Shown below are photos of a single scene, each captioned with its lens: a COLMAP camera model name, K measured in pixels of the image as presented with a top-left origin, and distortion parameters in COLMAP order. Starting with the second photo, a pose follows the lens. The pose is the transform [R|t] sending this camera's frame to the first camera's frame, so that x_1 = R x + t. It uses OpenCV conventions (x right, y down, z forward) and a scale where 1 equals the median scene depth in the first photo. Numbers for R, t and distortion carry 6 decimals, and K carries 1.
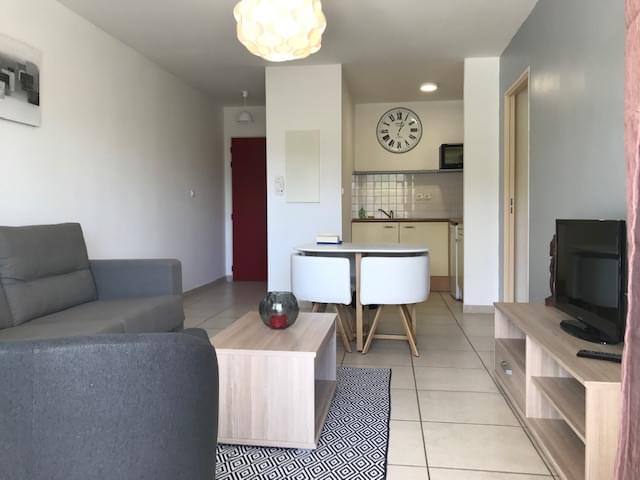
lens RADIAL K [[526.1, 0, 319.4], [0, 526.1, 230.4], [0, 0, 1]] dist [0.008892, 0.000830]
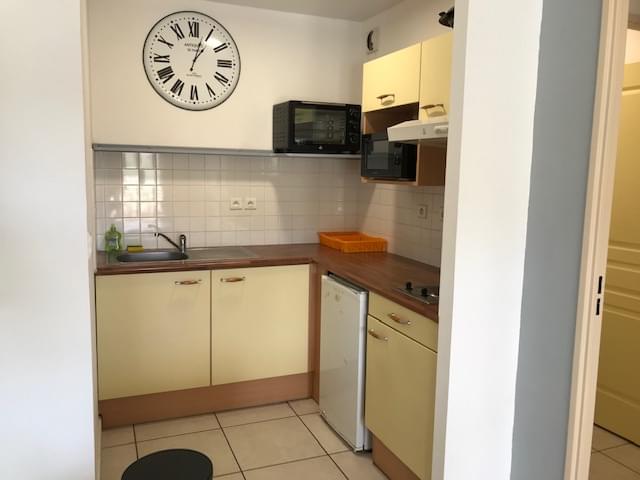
lens RADIAL K [[526.1, 0, 319.4], [0, 526.1, 230.4], [0, 0, 1]] dist [0.008892, 0.000830]
pose [[0.861250, -0.033382, 0.507084, 0.005547], [-0.011866, 0.996247, 0.085738, -0.081742], [-0.508043, -0.079859, 0.857622, 0.532247]]
